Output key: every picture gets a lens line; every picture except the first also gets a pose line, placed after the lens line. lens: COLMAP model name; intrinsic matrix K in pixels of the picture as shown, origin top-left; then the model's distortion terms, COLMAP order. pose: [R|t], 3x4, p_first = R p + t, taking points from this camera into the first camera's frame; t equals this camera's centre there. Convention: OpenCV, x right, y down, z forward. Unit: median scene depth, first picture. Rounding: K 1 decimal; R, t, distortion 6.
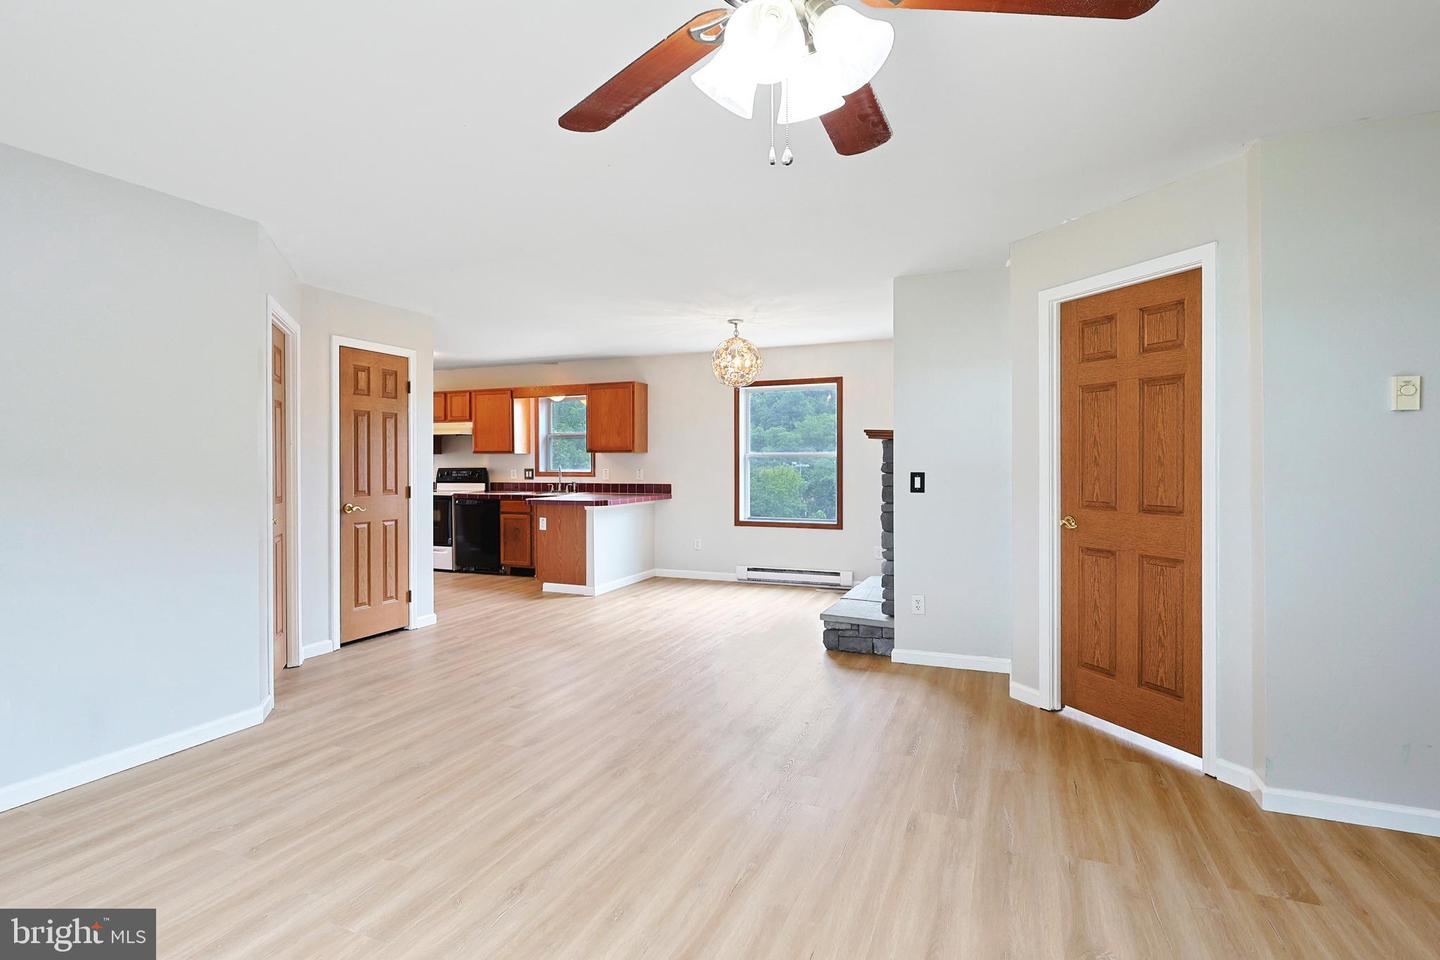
lens RADIAL K [[693.4, 0, 724.8], [0, 693.4, 469.5], [0, 0, 1]] dist [-0.001395, 0.000185]
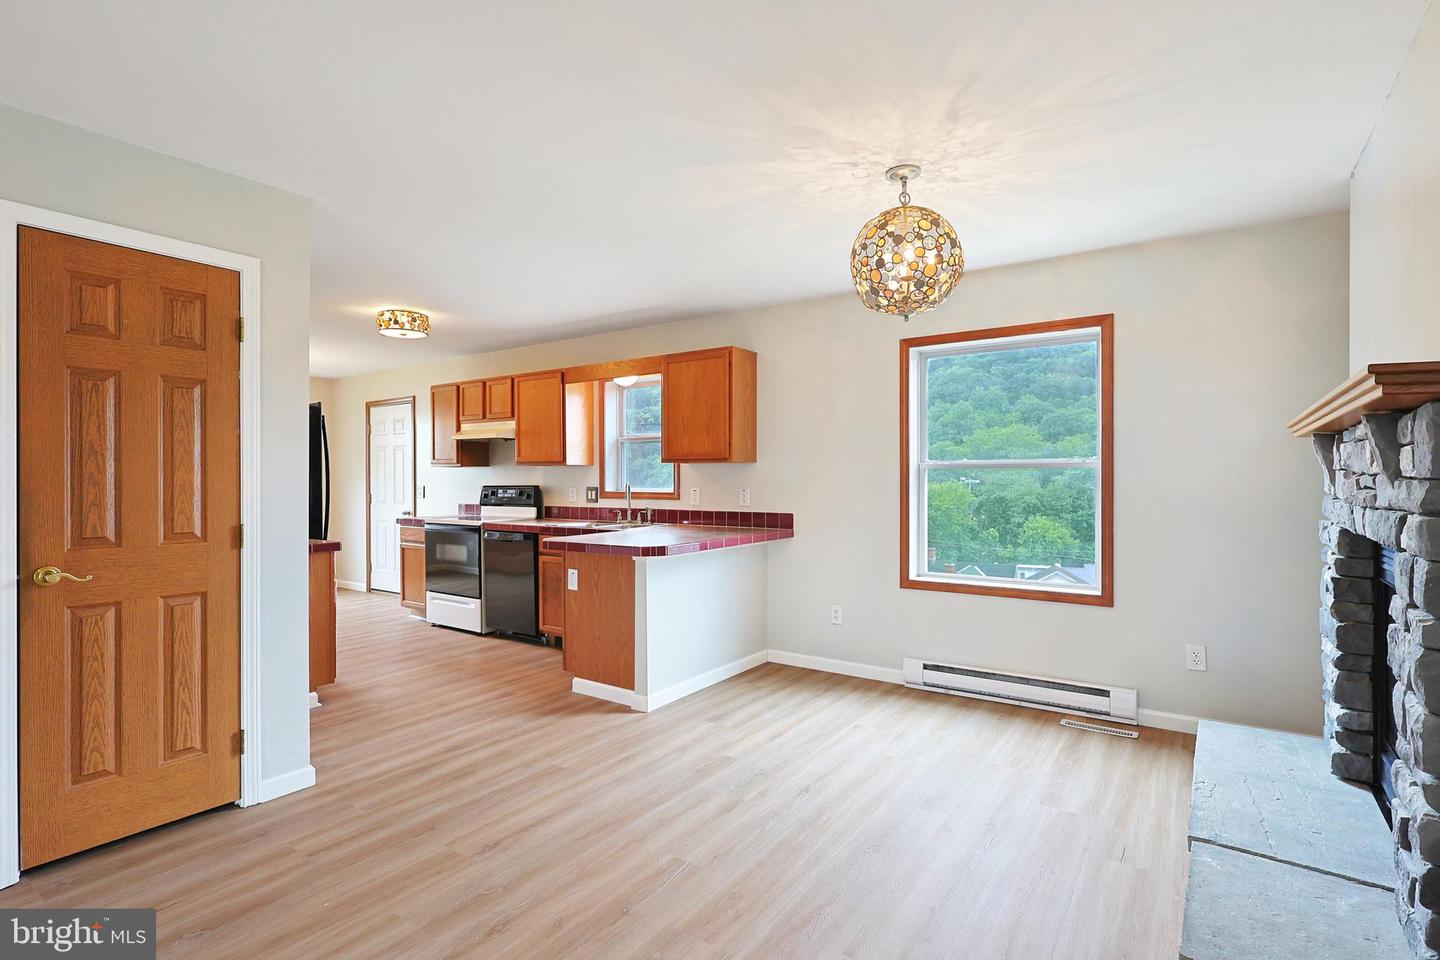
lens RADIAL K [[693.4, 0, 729.2], [0, 693.4, 477.3], [0, 0, 1]] dist [-0.001395, 0.000185]
pose [[0.974528, 0.000187, -0.224267, 0.004672], [-0.002660, 0.999939, -0.010726, -0.004057], [0.224251, 0.011049, 0.974469, 0.390023]]
